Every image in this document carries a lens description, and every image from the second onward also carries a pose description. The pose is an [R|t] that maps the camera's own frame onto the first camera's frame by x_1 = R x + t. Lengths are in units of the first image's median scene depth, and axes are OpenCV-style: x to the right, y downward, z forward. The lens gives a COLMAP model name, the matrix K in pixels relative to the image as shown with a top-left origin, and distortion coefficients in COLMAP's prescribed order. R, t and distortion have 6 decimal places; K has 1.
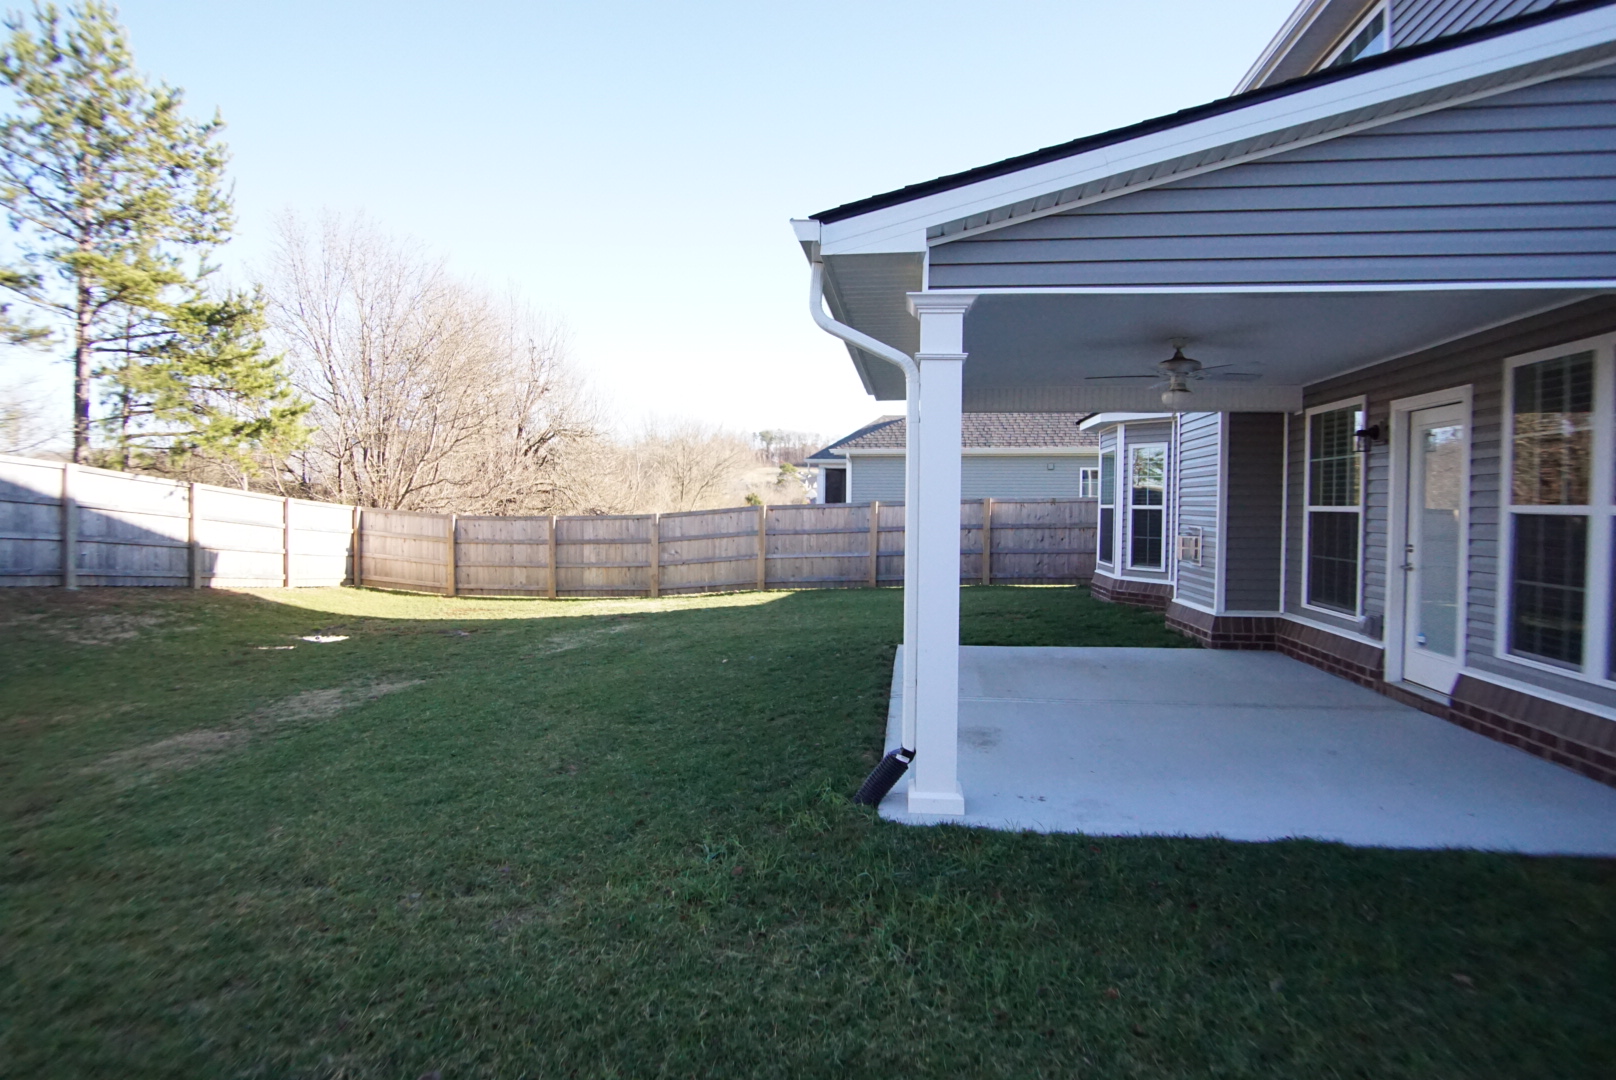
lens RADIAL K [[853.2, 0, 775.6], [0, 853.2, 538.4], [0, 0, 1]] dist [-0.029127, 0.010896]
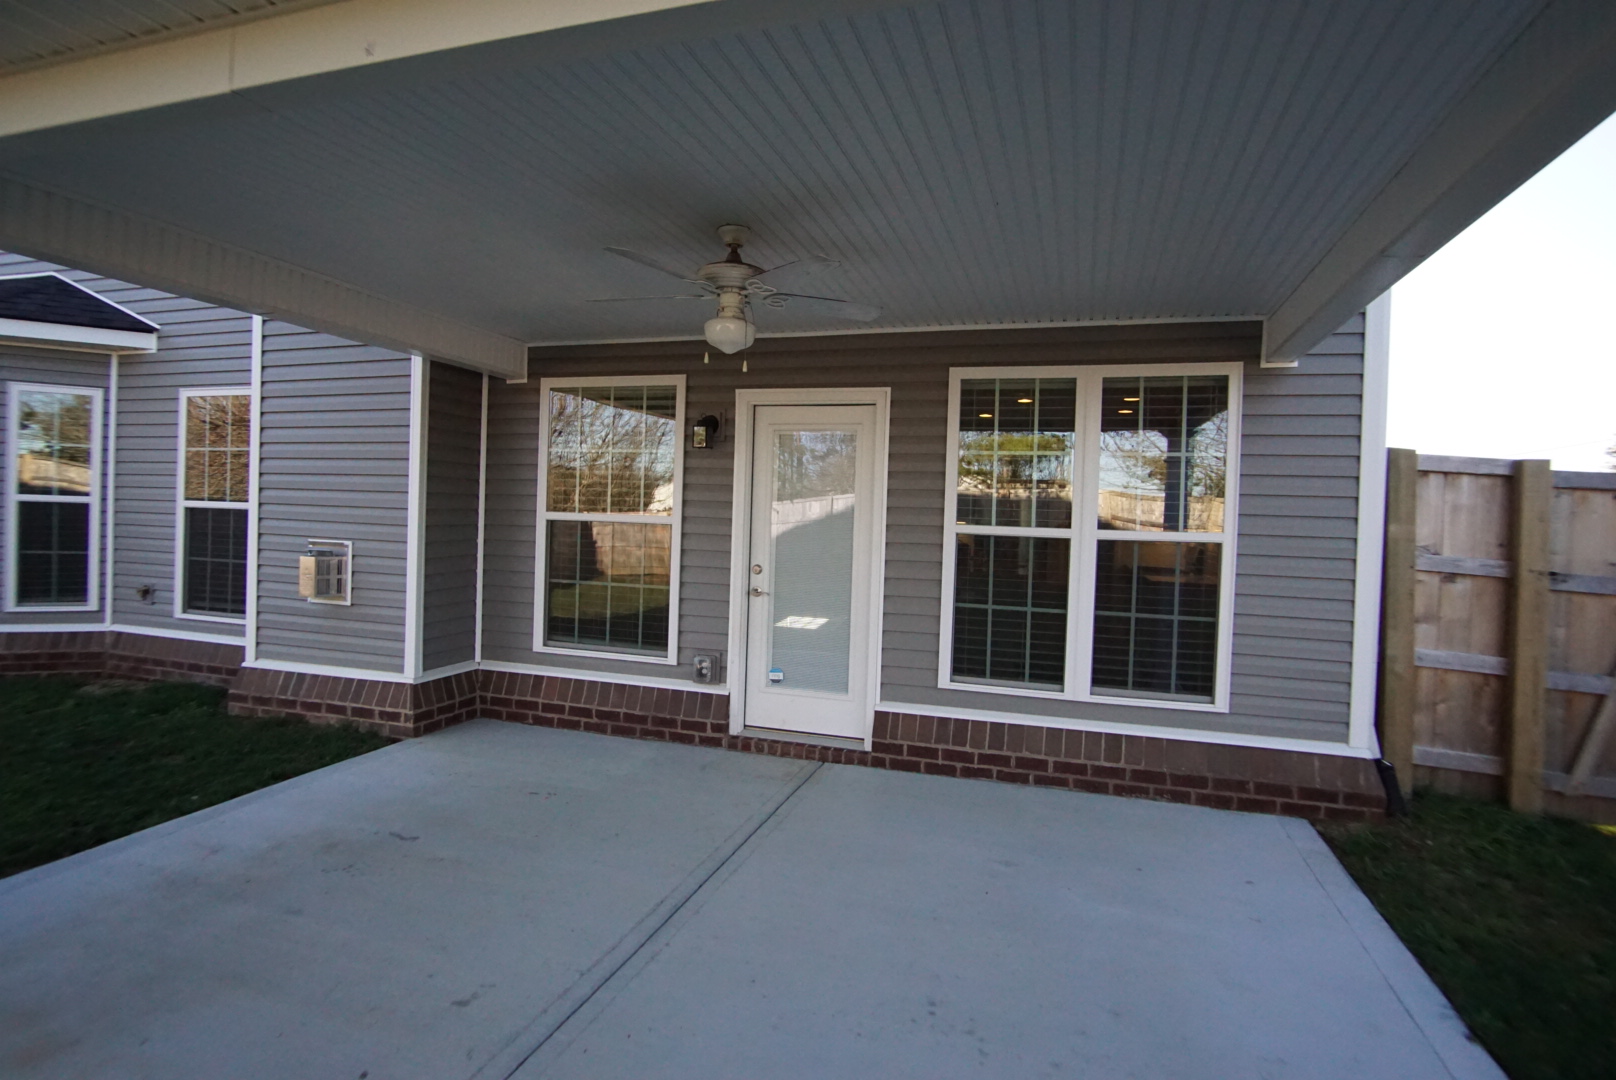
lens RADIAL K [[804.7, 0, 808.0], [0, 804.7, 540.0], [0, 0, 1]] dist [-0.001273, -0.000127]
pose [[0.142222, -0.017127, 0.989687, -0.010712], [0.003323, 0.999853, 0.016825, -0.010210], [-0.989829, 0.000896, 0.142258, 0.275757]]
